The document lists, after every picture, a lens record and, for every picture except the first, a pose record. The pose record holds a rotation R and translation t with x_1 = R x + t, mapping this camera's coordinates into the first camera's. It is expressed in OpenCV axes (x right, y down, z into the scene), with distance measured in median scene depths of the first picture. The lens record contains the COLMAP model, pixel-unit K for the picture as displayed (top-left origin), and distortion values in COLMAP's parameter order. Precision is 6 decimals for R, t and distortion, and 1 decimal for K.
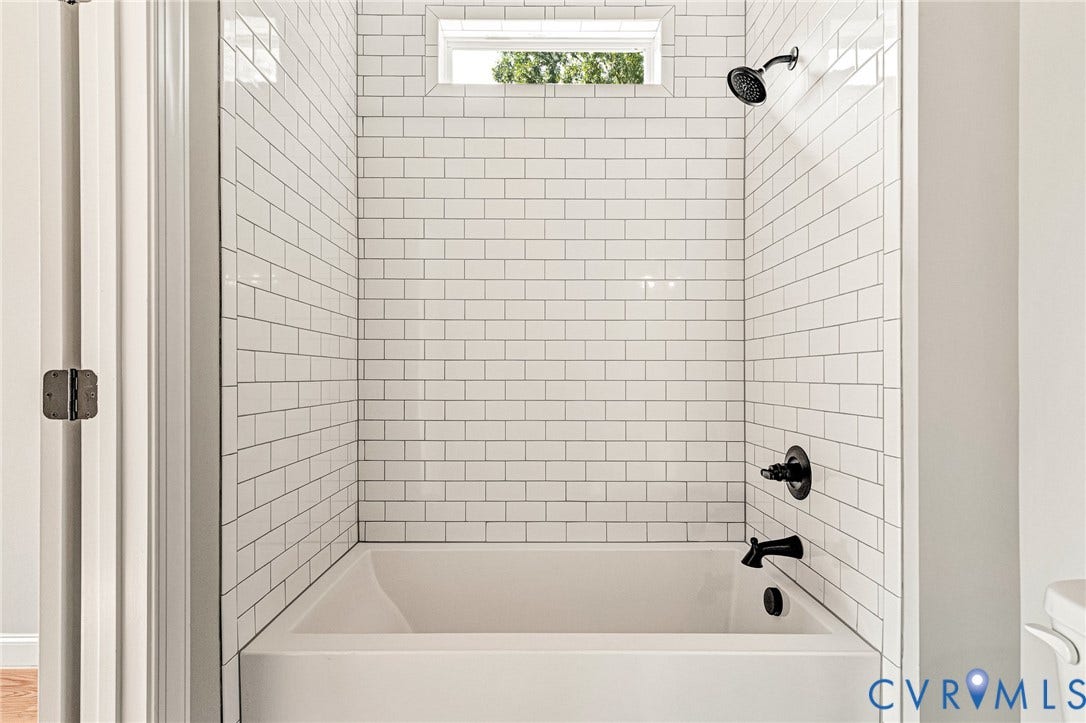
lens RADIAL K [[522.1, 0, 544.3], [0, 522.1, 374.5], [0, 0, 1]] dist [0.011832, -0.000899]
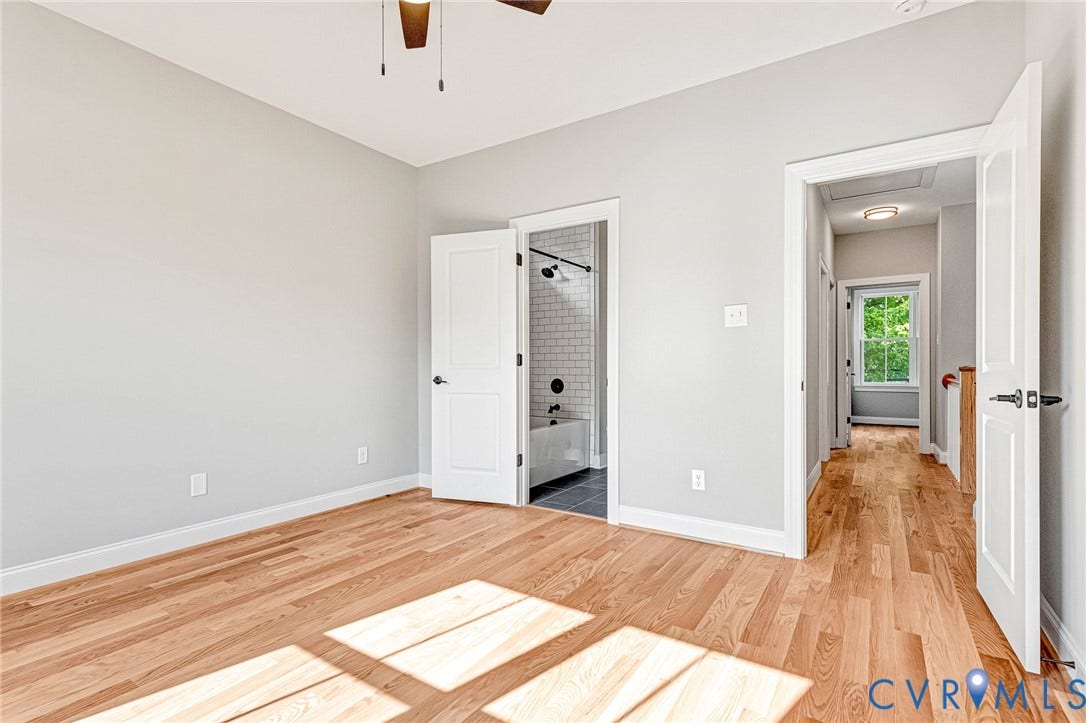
lens RADIAL K [[521.0, 0, 542.1], [0, 521.0, 368.1], [0, 0, 1]] dist [0.011117, 0.000006]
pose [[0.549938, -0.003694, 0.835198, -2.694022], [0.000774, 0.999992, 0.003913, 0.057168], [-0.835205, -0.001505, 0.549936, -0.905644]]
